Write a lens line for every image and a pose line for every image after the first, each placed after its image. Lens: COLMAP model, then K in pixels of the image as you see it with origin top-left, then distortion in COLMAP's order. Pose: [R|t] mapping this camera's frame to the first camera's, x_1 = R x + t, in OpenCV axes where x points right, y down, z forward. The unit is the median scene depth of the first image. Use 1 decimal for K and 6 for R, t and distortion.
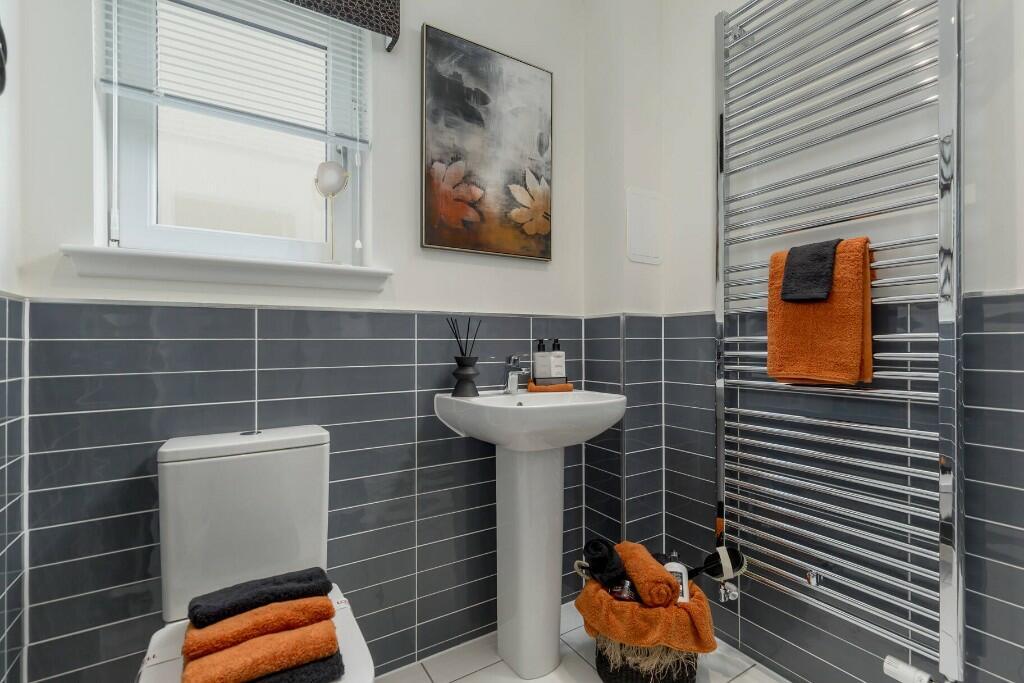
lens RADIAL K [[465.4, 0, 512.3], [0, 465.4, 356.4], [0, 0, 1]] dist [0.010329, 0.000211]
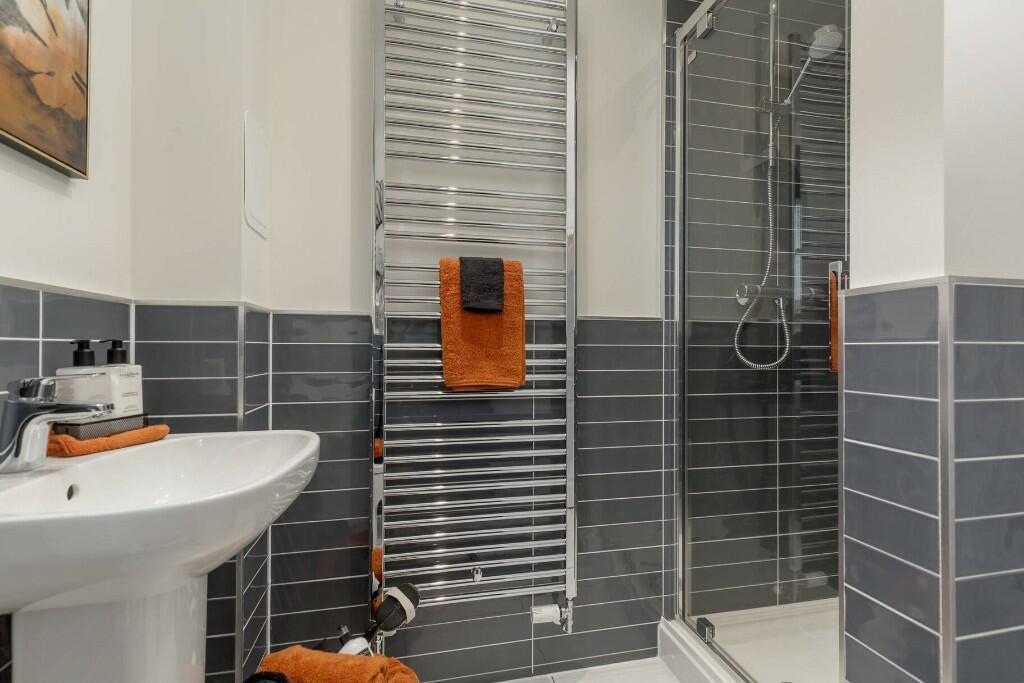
lens RADIAL K [[465.4, 0, 512.3], [0, 465.4, 356.4], [0, 0, 1]] dist [0.010329, 0.000211]
pose [[0.328450, -0.005530, 0.944505, -0.281980], [0.021651, 0.999764, -0.001676, -0.011438], [-0.944273, 0.020999, 0.328493, 0.501706]]
